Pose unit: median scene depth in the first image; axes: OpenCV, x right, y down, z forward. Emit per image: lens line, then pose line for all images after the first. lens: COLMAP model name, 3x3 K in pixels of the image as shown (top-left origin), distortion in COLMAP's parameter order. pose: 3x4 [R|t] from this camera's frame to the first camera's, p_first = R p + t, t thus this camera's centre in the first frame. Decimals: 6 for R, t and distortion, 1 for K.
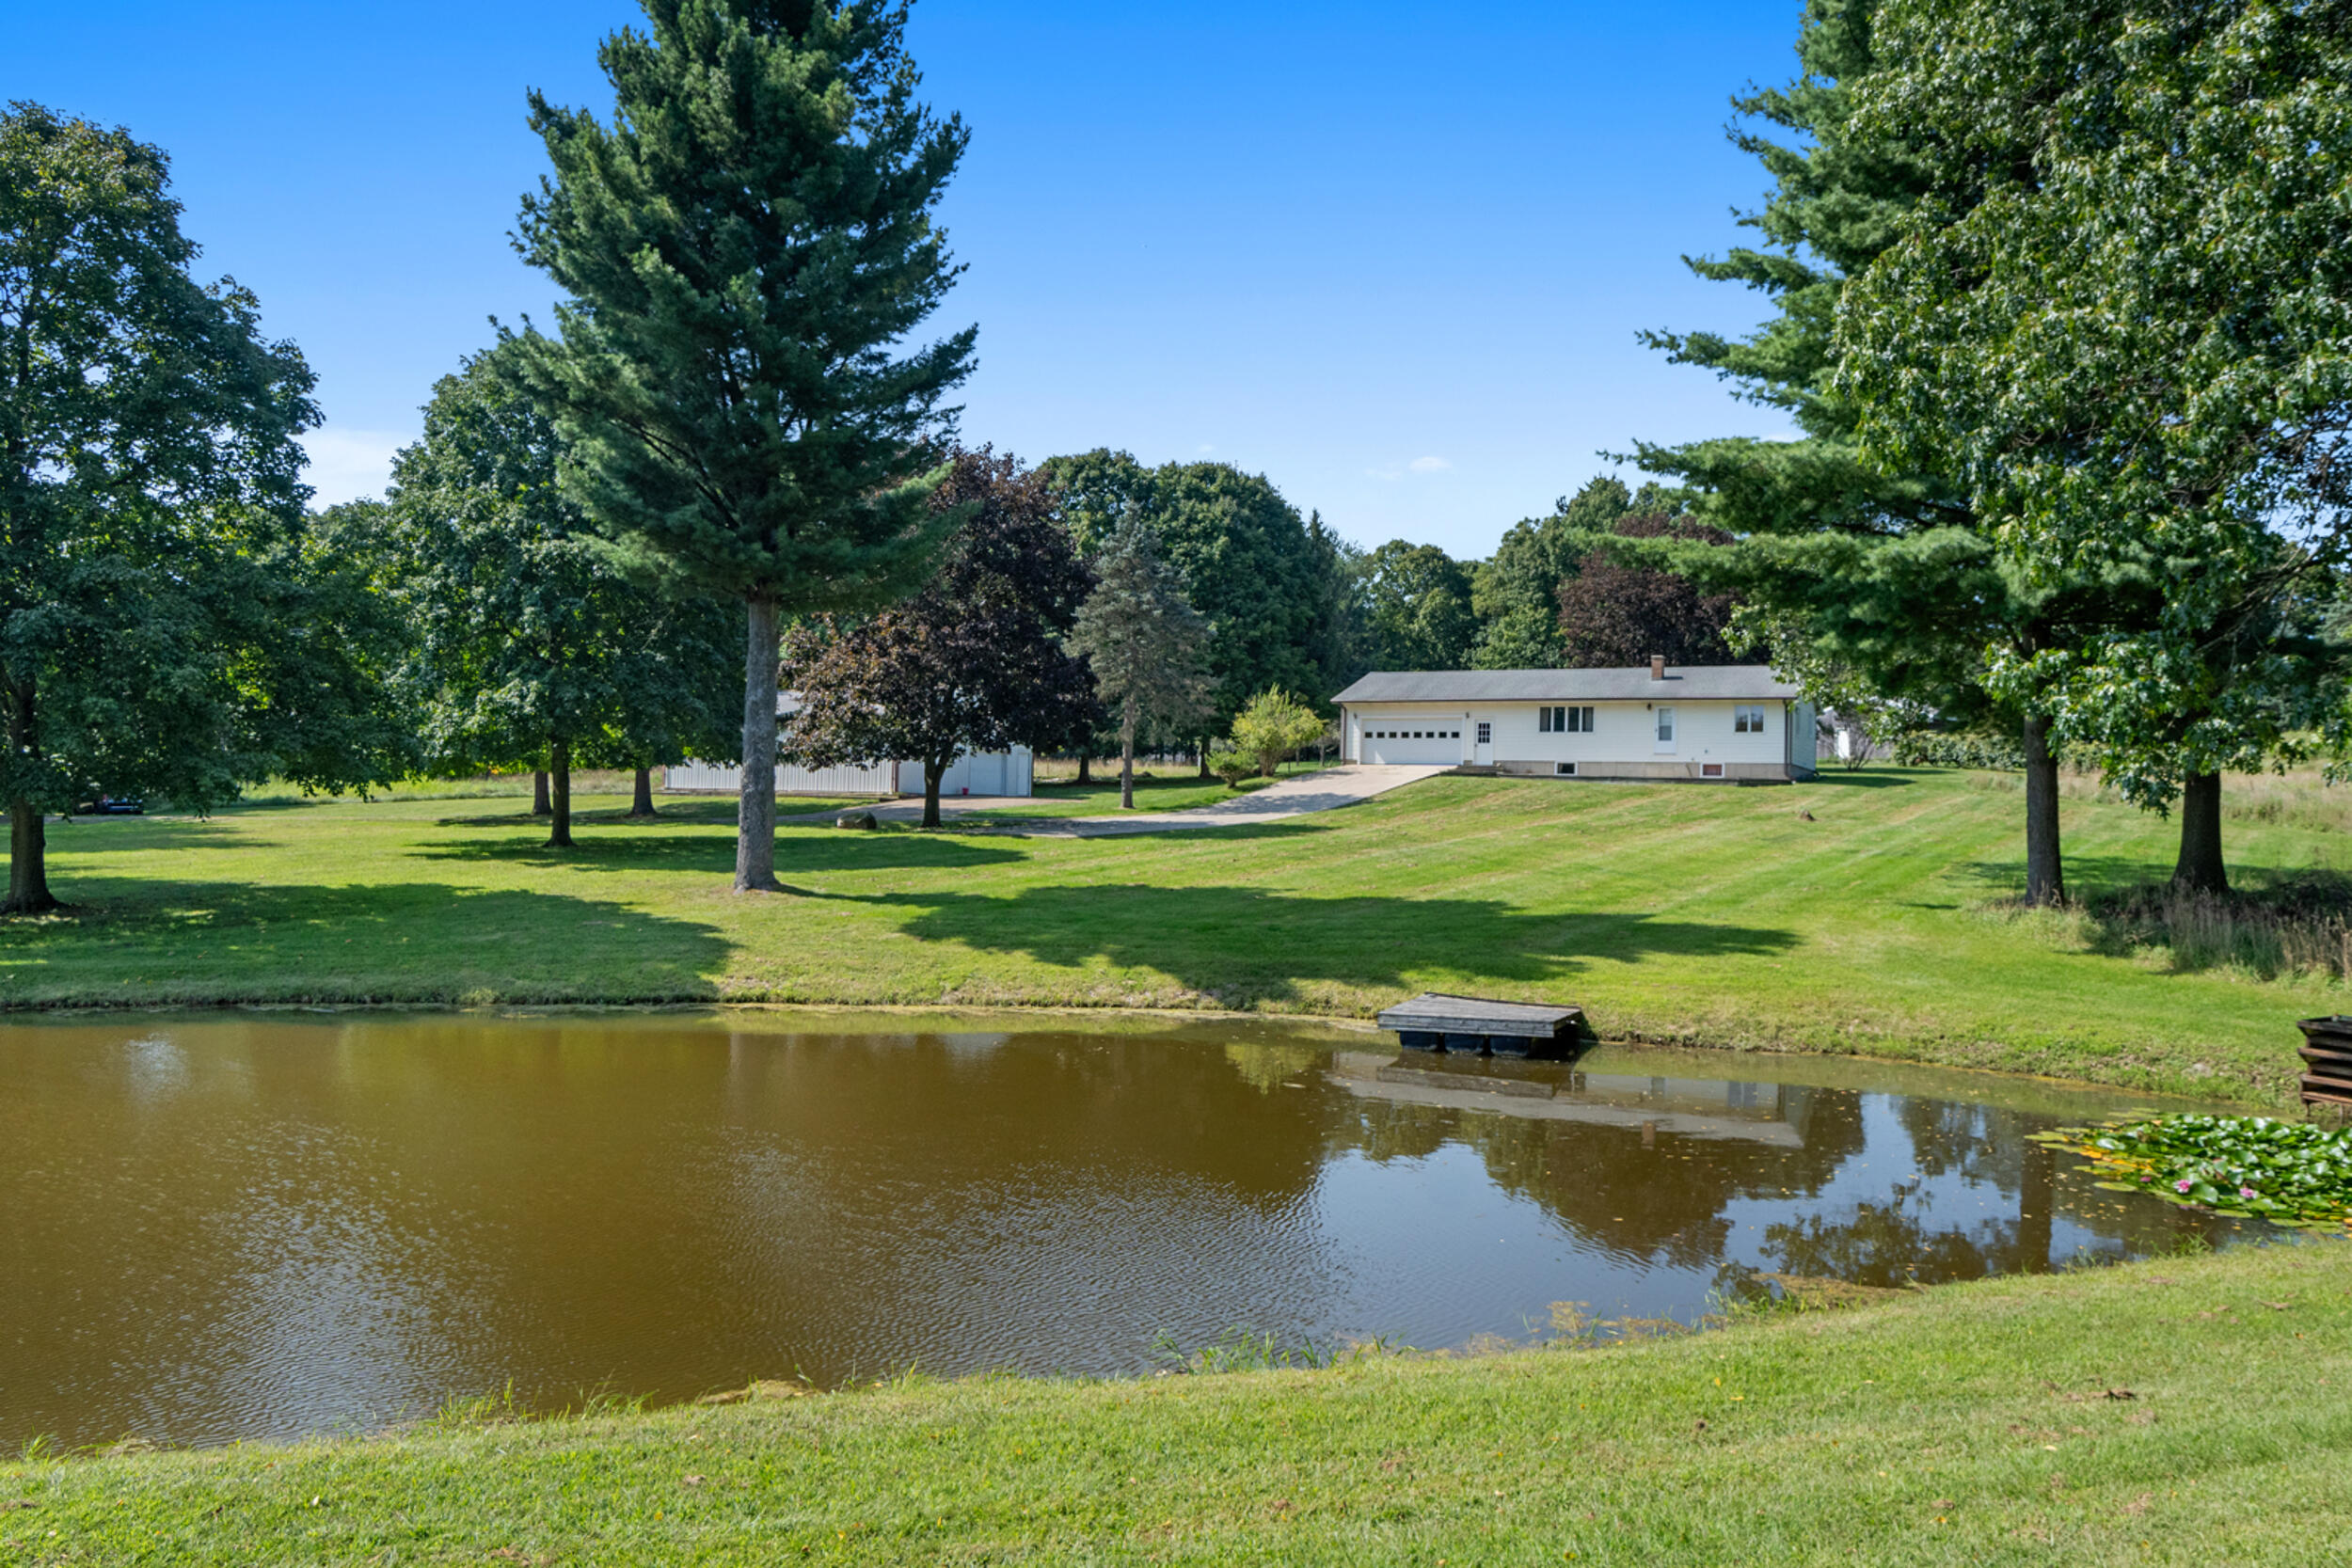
lens RADIAL K [[1736.7, 0, 1159.6], [0, 1736.7, 802.5], [0, 0, 1]] dist [-0.011581, -0.002156]
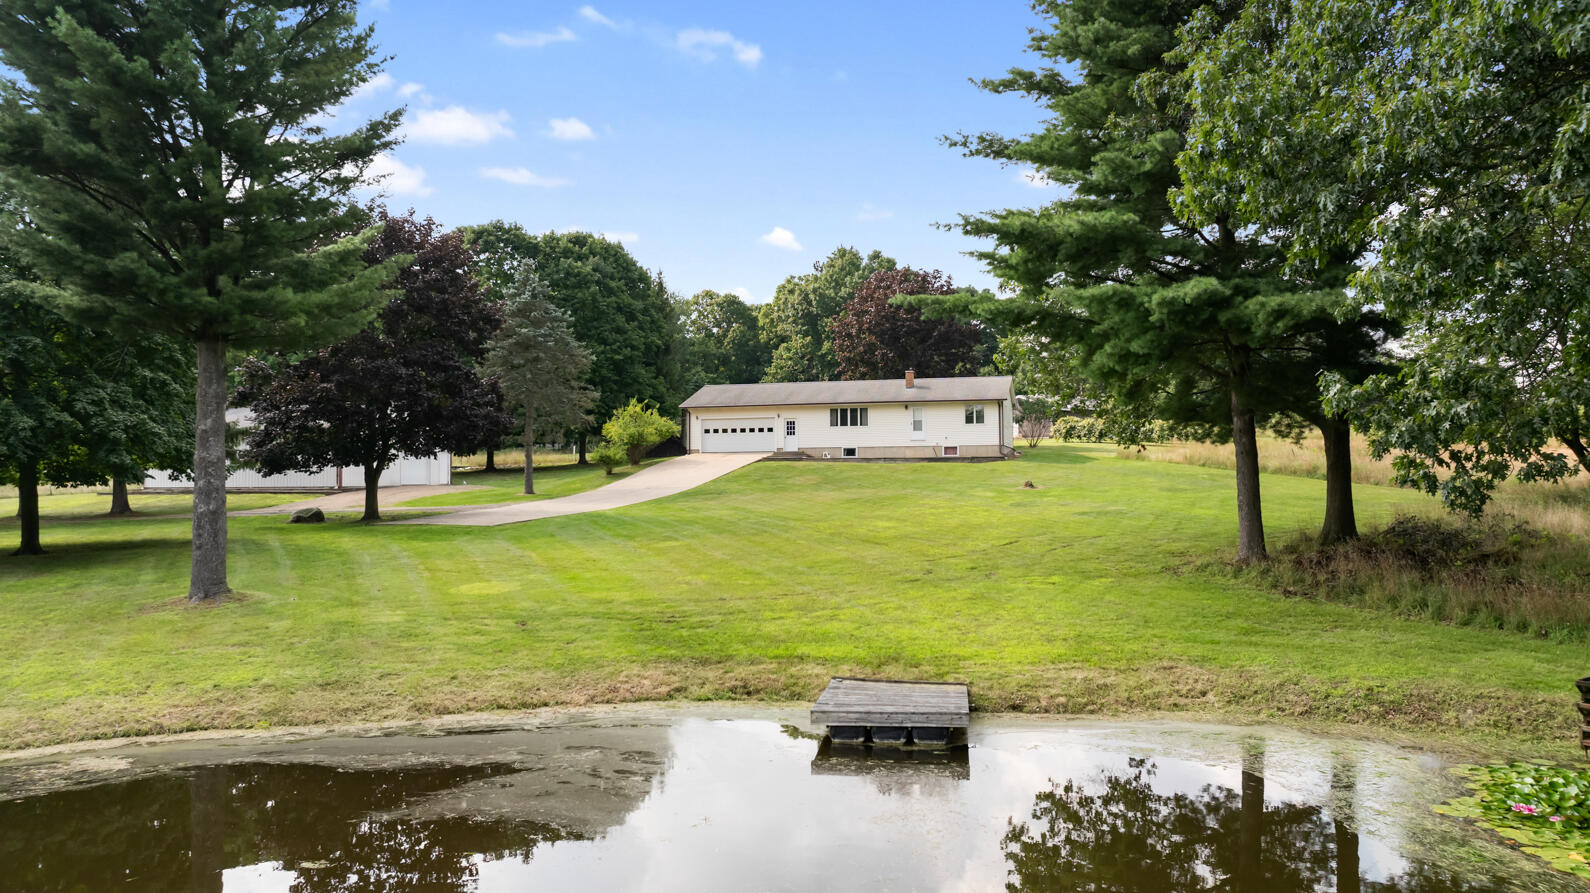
lens RADIAL K [[1159.3, 0, 811.0], [0, 1159.3, 440.7], [0, 0, 1]] dist [-0.011896, 0.008028]
pose [[0.971400, -0.027681, 0.235829, -0.017216], [0.032676, 0.999316, -0.017297, -0.014833], [-0.235189, 0.024508, 0.971641, 0.107042]]
